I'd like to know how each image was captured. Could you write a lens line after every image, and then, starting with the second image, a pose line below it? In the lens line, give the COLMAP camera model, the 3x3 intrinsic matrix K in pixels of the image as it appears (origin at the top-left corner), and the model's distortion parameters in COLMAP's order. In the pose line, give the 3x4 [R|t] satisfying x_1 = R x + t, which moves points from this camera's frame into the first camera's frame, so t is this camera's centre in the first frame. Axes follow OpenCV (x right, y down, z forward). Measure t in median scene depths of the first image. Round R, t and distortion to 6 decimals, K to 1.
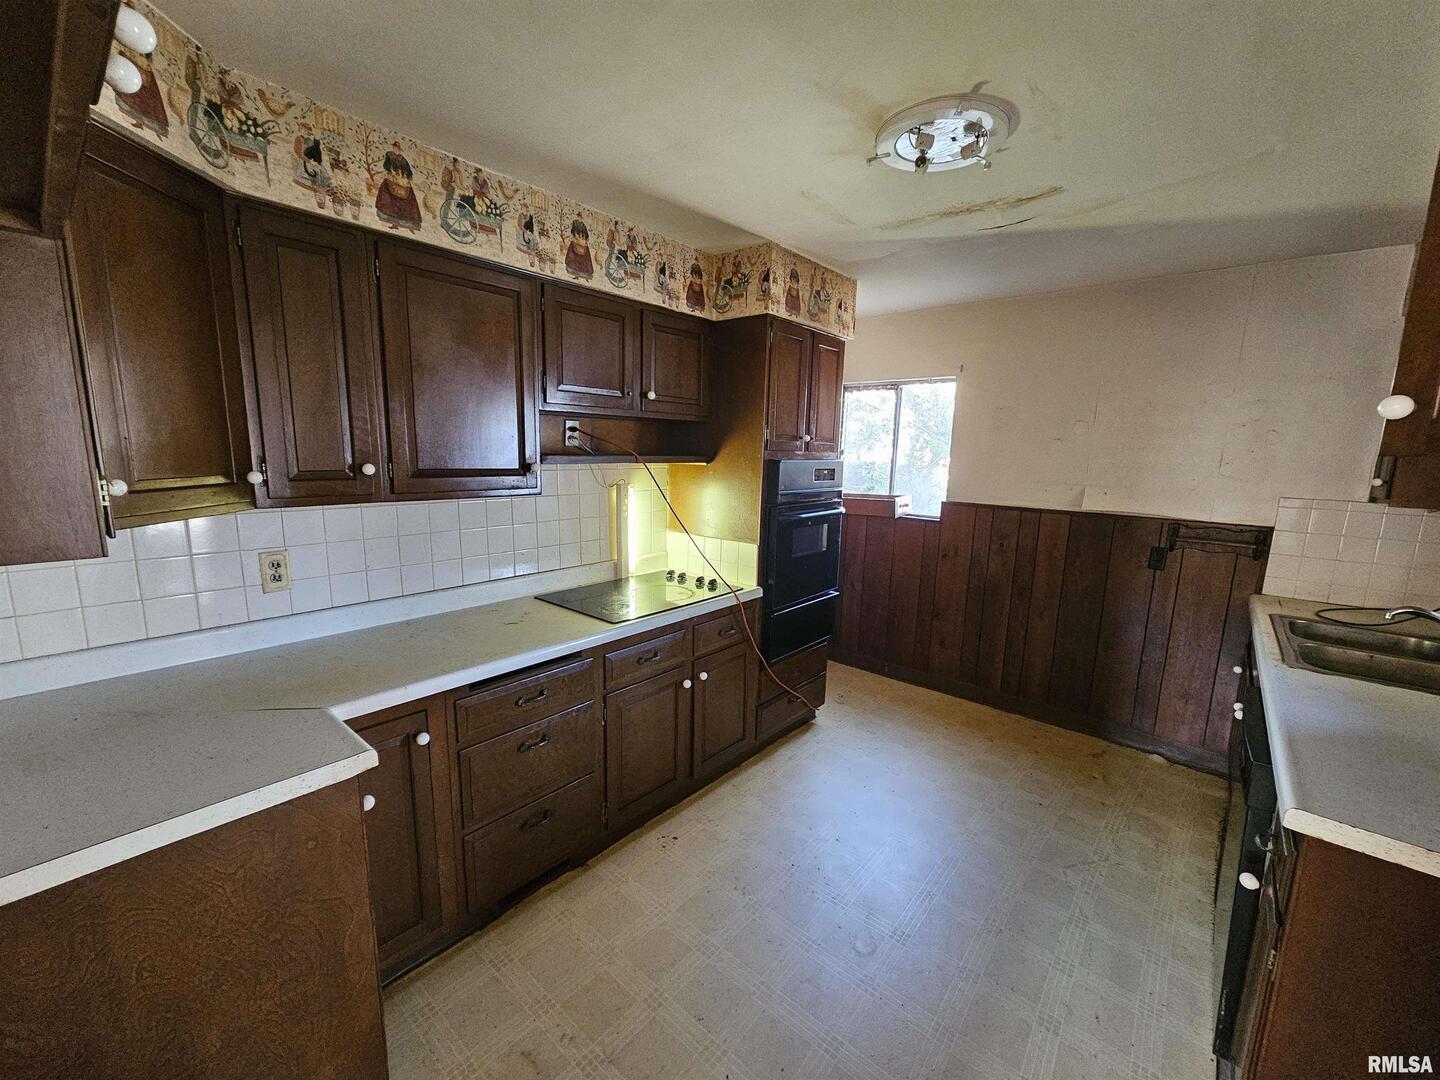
lens RADIAL K [[587.2, 0, 720.4], [0, 587.2, 545.1], [0, 0, 1]] dist [-0.001117, 0.000186]
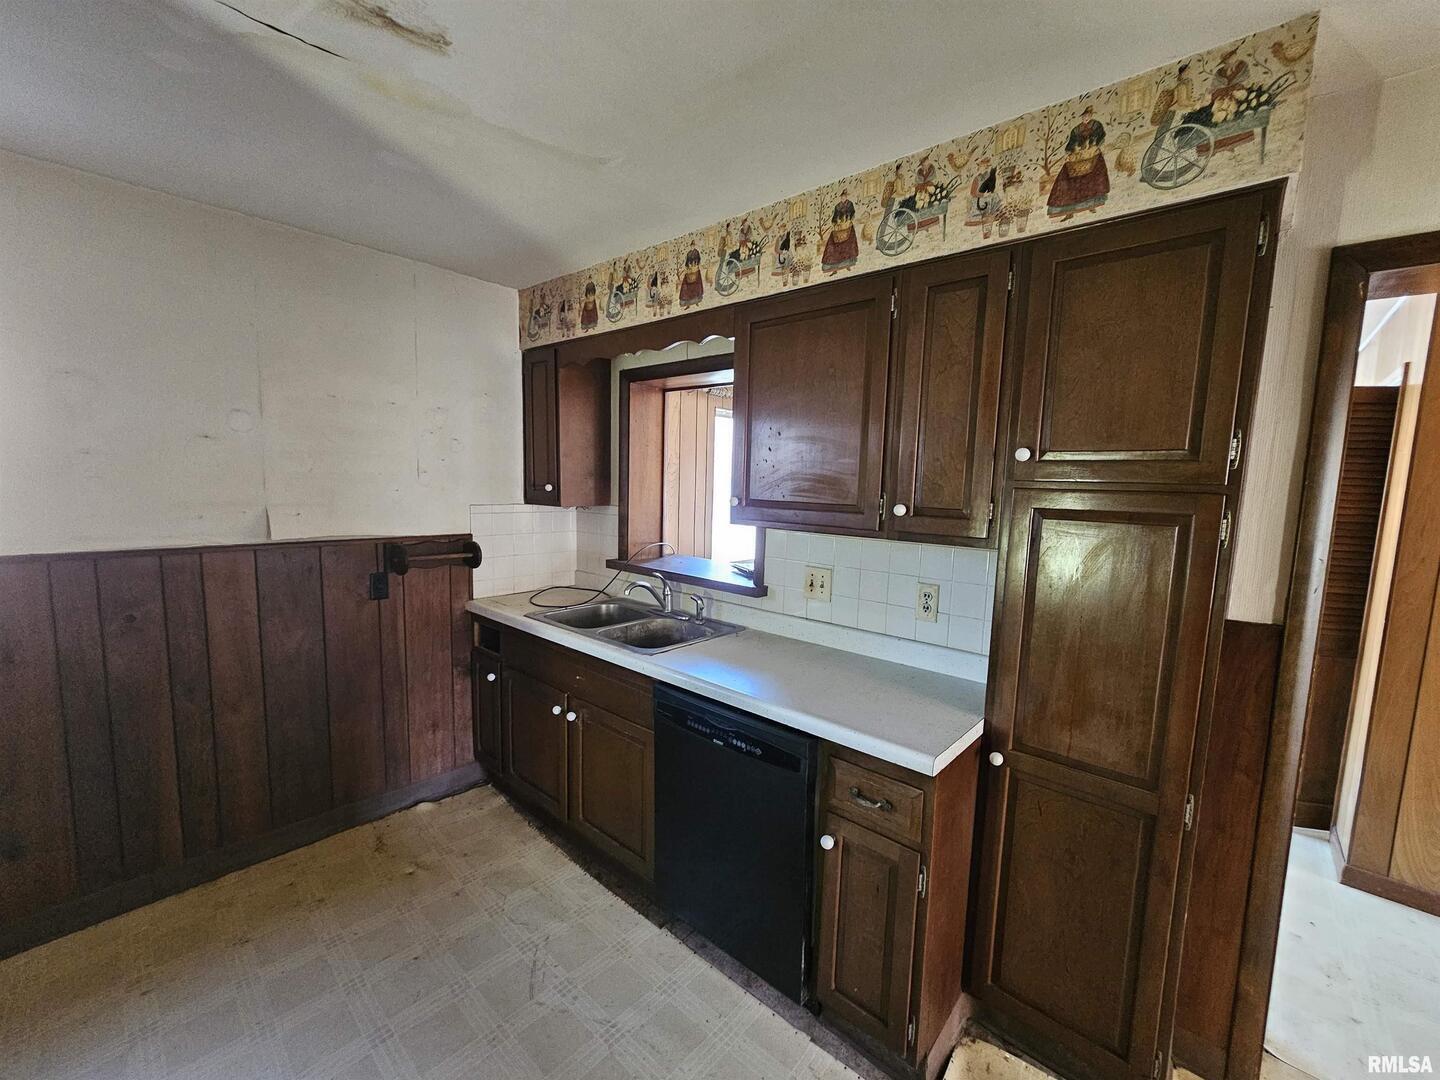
lens RADIAL K [[587.2, 0, 722.2], [0, 587.2, 544.2], [0, 0, 1]] dist [-0.001117, 0.000186]
pose [[0.011114, -0.136695, 0.990551, -0.071833], [0.137625, 0.981394, 0.133887, -0.081155], [-0.990422, 0.134837, 0.029720, 0.486149]]
